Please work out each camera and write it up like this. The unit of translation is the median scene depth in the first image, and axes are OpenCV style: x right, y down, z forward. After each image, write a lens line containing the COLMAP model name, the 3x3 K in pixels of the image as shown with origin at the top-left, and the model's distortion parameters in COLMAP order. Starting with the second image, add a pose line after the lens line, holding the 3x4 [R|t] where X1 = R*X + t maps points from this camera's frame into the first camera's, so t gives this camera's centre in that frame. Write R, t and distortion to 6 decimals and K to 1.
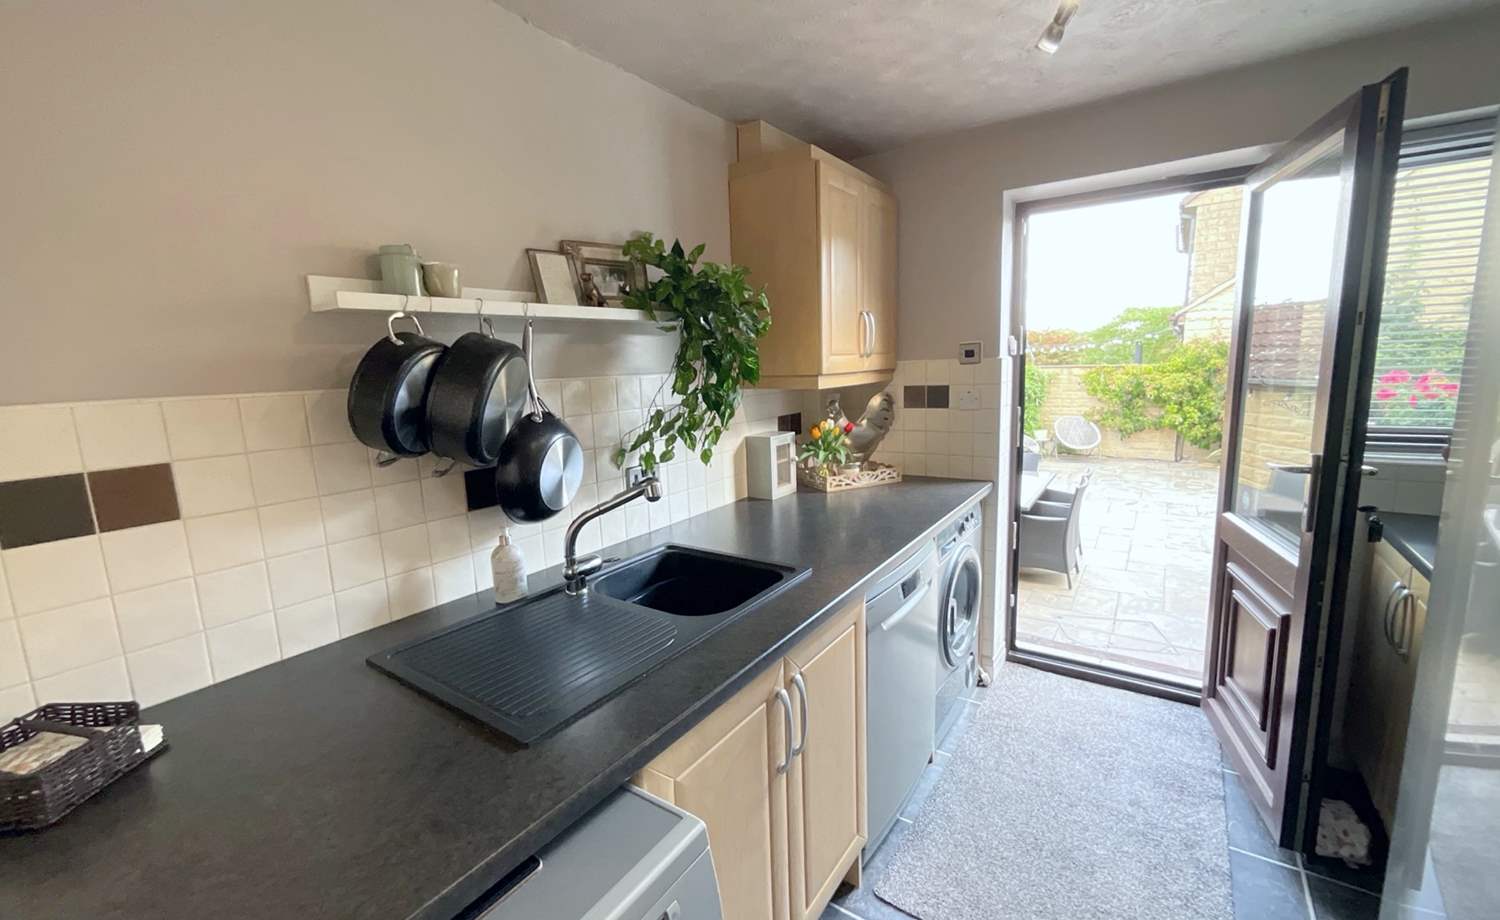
lens RADIAL K [[613.0, 0, 750.0], [0, 613.0, 460.0], [0, 0, 1]] dist [0.001340, 0.000220]
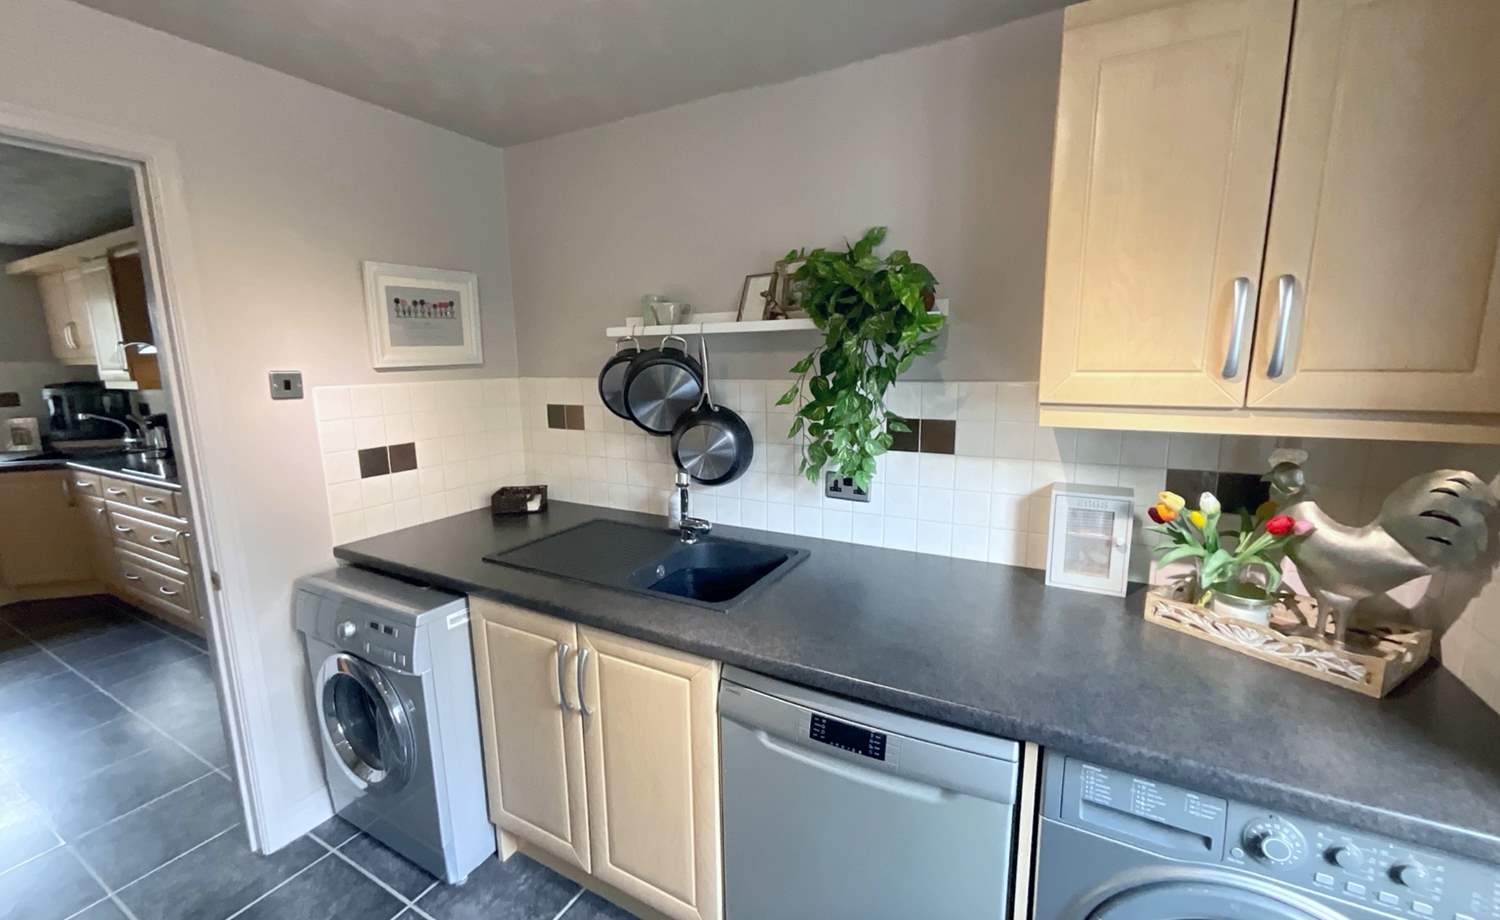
lens RADIAL K [[607.8, 0, 750.0], [0, 607.8, 460.0], [0, 0, 1]] dist [-0.011035, -0.000291]
pose [[0.092905, 0.197263, -0.975938, 0.926924], [-0.152132, 0.971481, 0.181880, -0.202771], [0.983984, 0.131574, 0.120265, 0.895424]]
